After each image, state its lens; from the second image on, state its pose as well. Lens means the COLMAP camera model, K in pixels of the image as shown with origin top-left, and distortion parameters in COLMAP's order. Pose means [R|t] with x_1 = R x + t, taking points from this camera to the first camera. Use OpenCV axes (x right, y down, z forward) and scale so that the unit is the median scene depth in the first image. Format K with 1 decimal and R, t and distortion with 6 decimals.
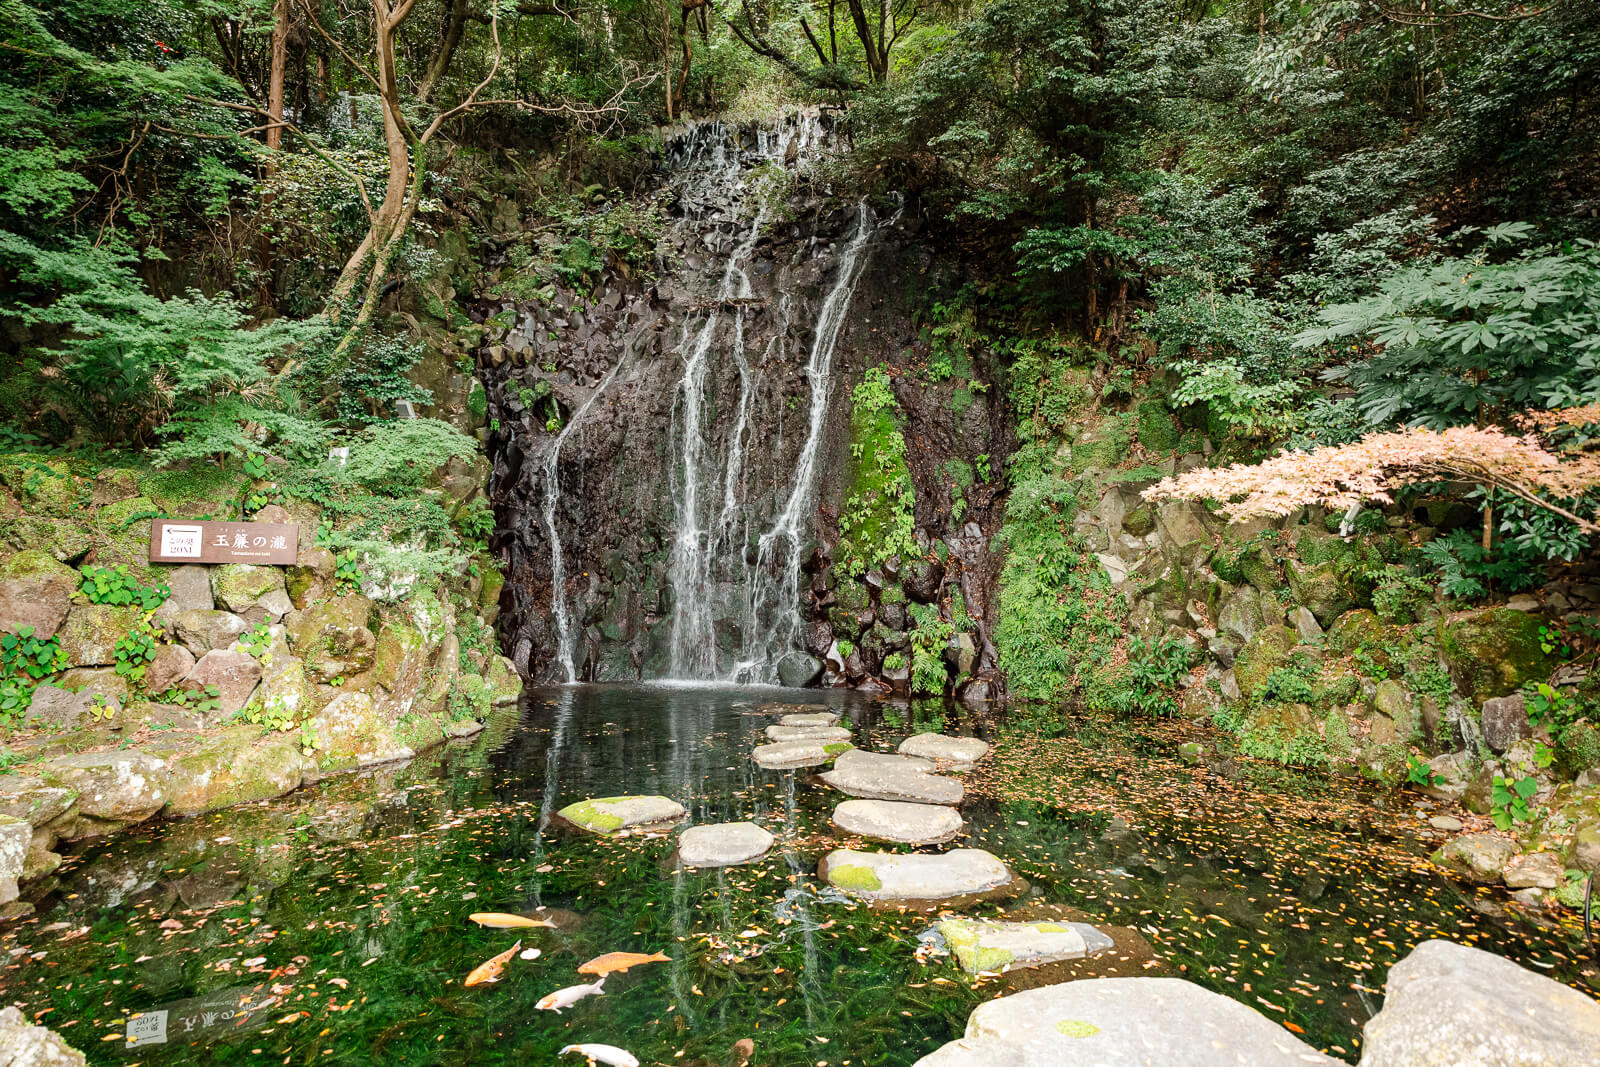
lens RADIAL K [[751.5, 0, 800.0], [0, 751.5, 533.5], [0, 0, 1]] dist [0.000830, 0.001179]
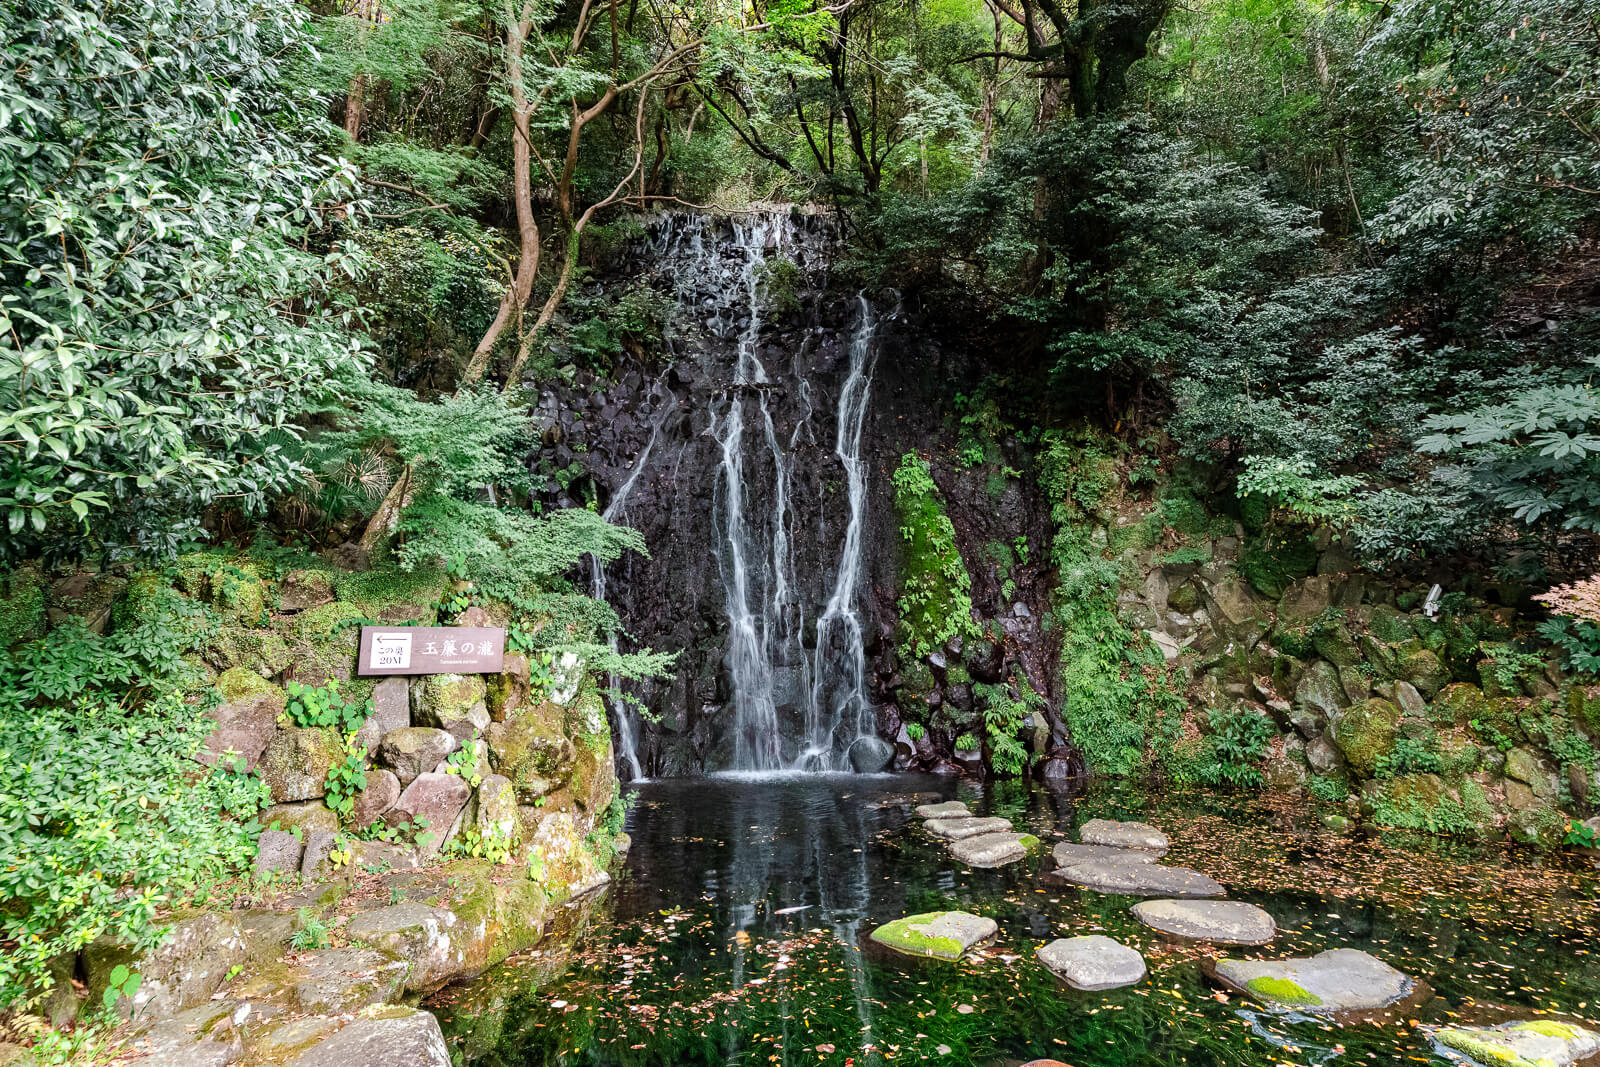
lens RADIAL K [[740.8, 0, 800.0], [0, 740.8, 533.5], [0, 0, 1]] dist [0.001597, 0.000788]
pose [[0.989549, -0.001776, 0.144184, -0.227009], [0.015362, 0.995532, -0.093169, -0.018925], [-0.143375, 0.094410, 0.985155, 0.024092]]
